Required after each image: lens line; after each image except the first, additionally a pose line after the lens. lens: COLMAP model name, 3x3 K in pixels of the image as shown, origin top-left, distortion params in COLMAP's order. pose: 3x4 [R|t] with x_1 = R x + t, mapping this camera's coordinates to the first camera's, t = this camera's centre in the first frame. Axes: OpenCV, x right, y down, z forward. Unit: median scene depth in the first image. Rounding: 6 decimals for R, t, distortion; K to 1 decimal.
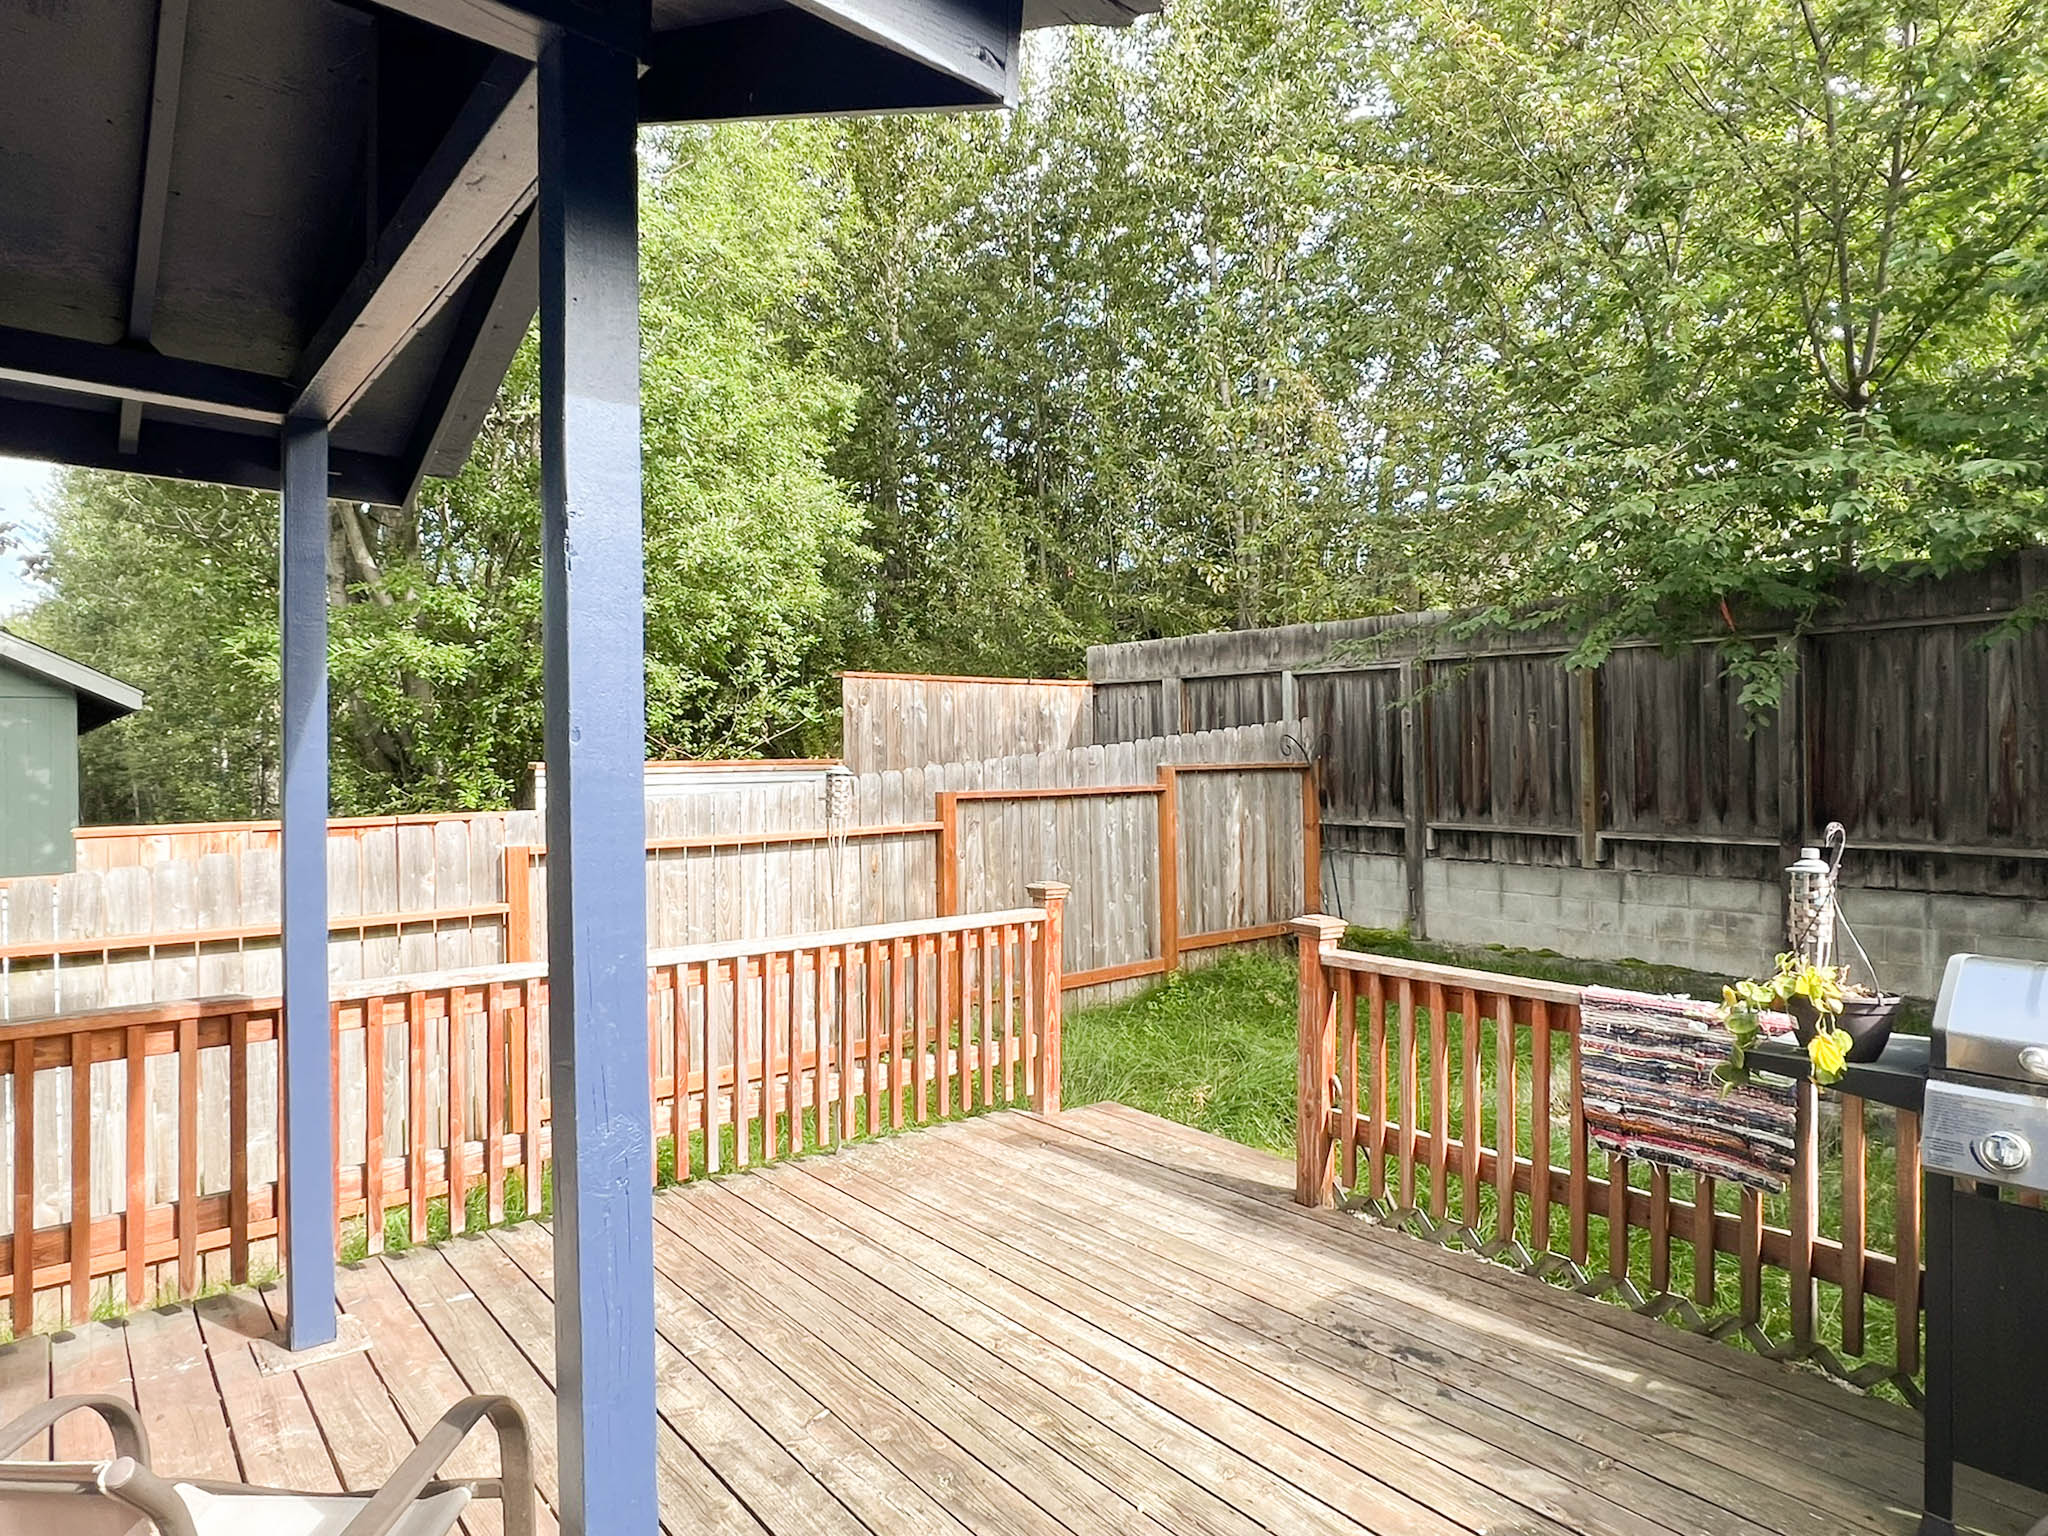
lens RADIAL K [[1147.7, 0, 1024.0], [0, 1147.7, 768.0], [0, 0, 1]] dist [-0.002348, -0.001191]
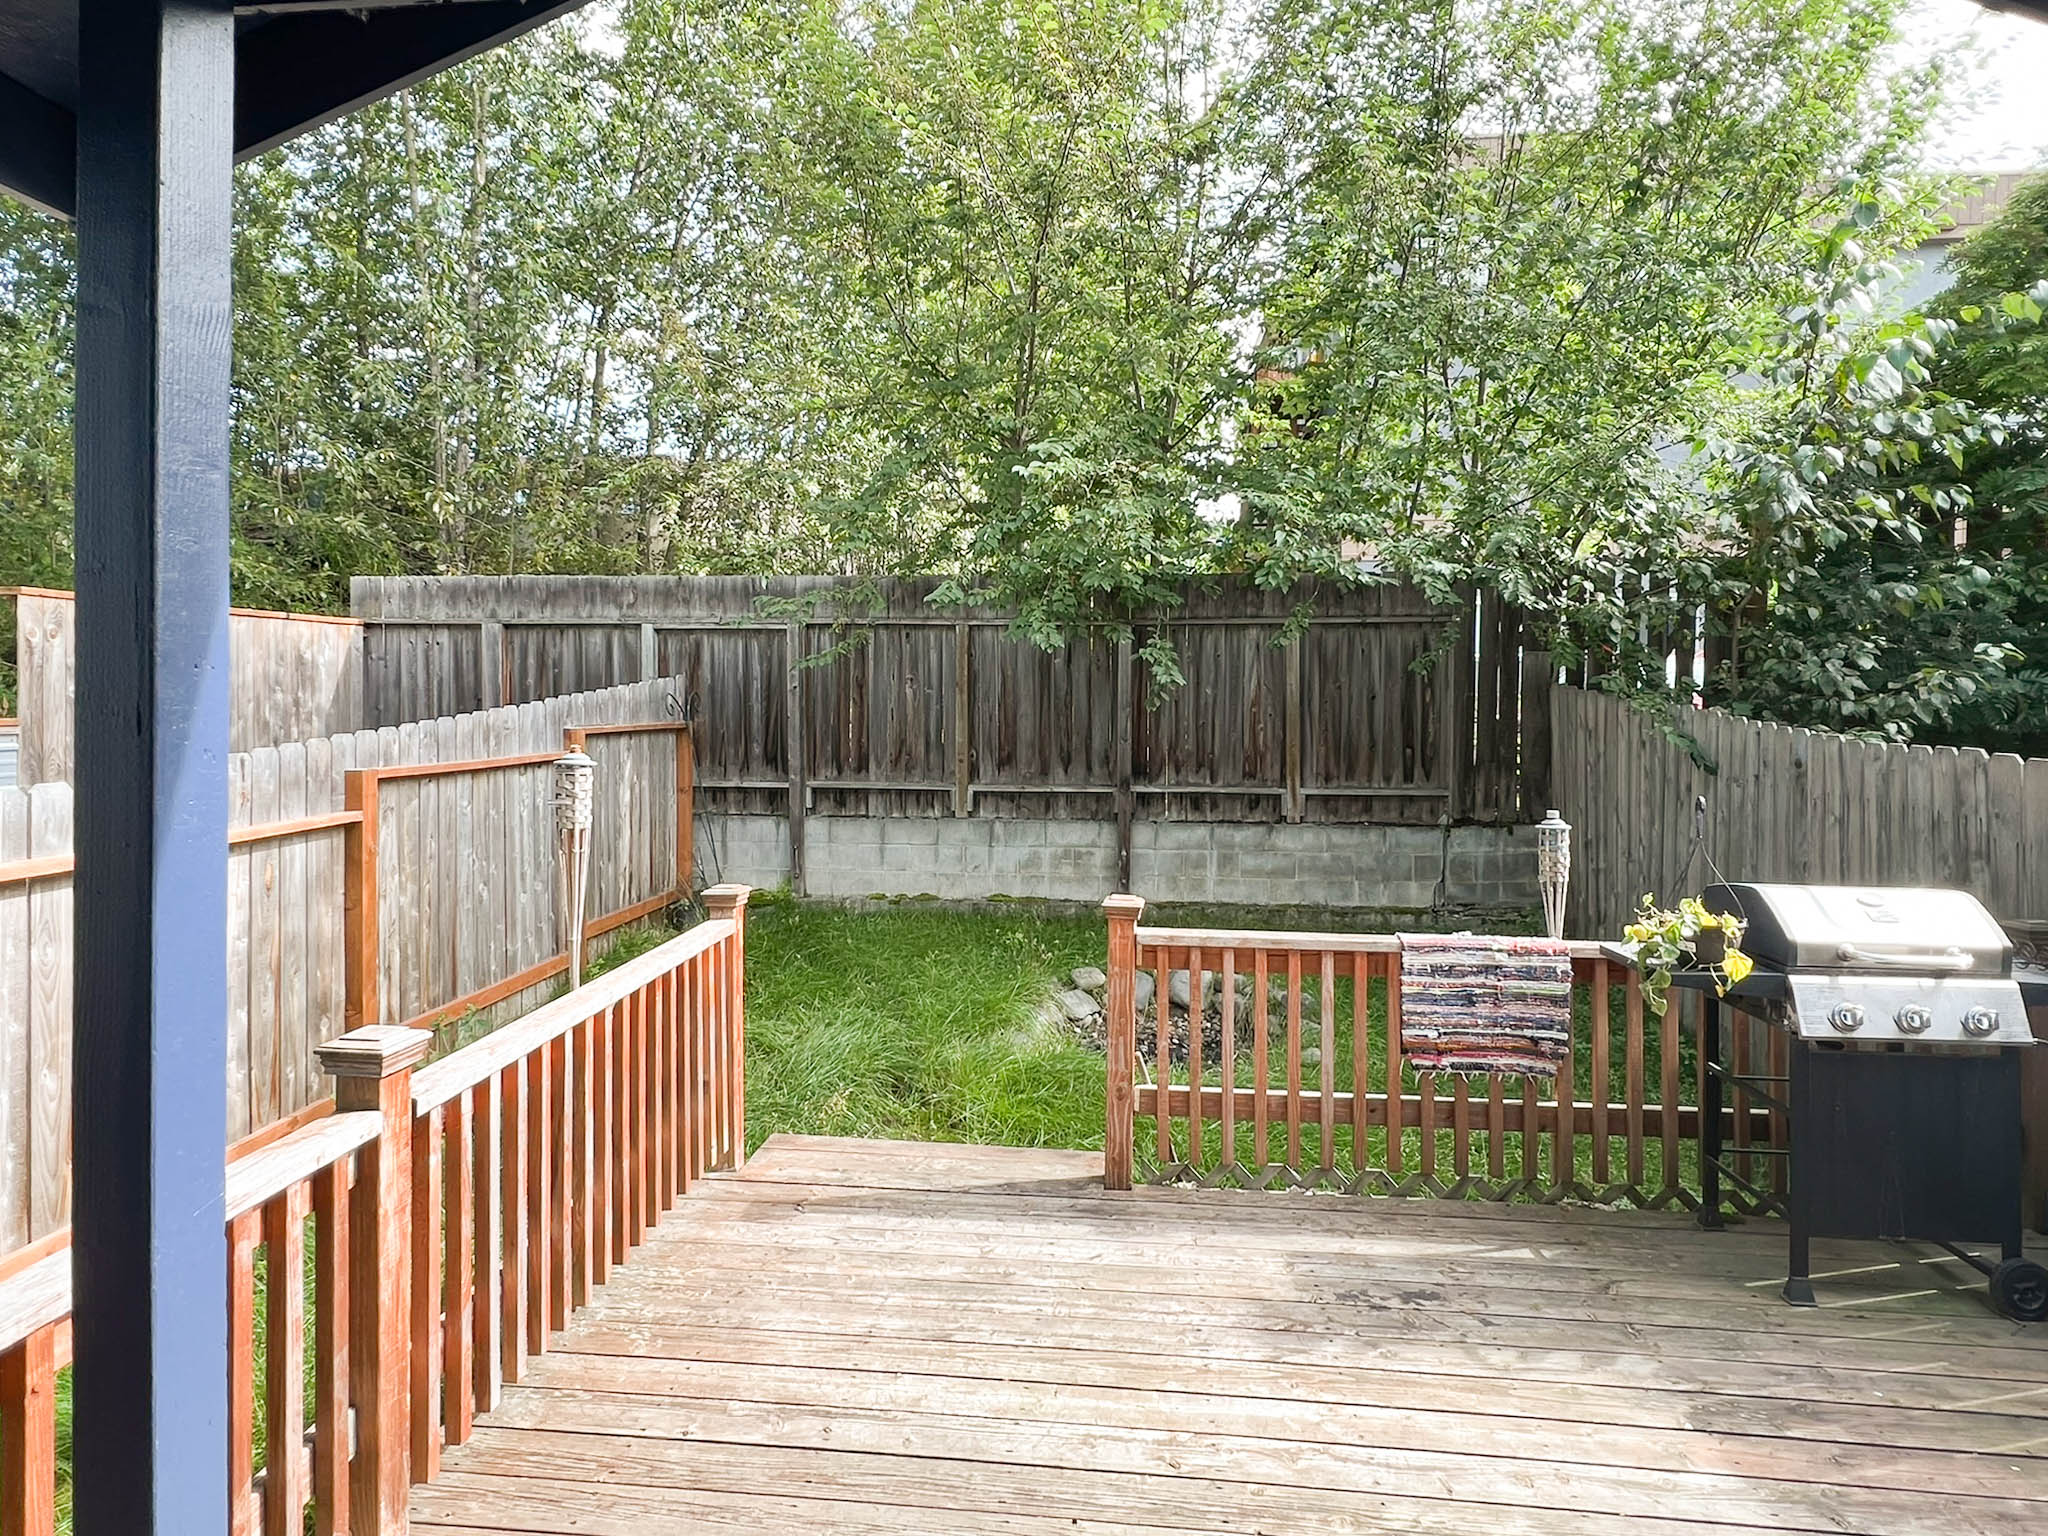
lens RADIAL K [[1118.2, 0, 1022.3], [0, 1118.2, 715.2], [0, 0, 1]] dist [-0.000320, -0.000372]
pose [[0.728239, 0.001892, 0.685321, -0.236189], [-0.001810, 0.999998, -0.000837, -0.013859], [-0.685321, -0.000631, 0.728241, 0.174252]]
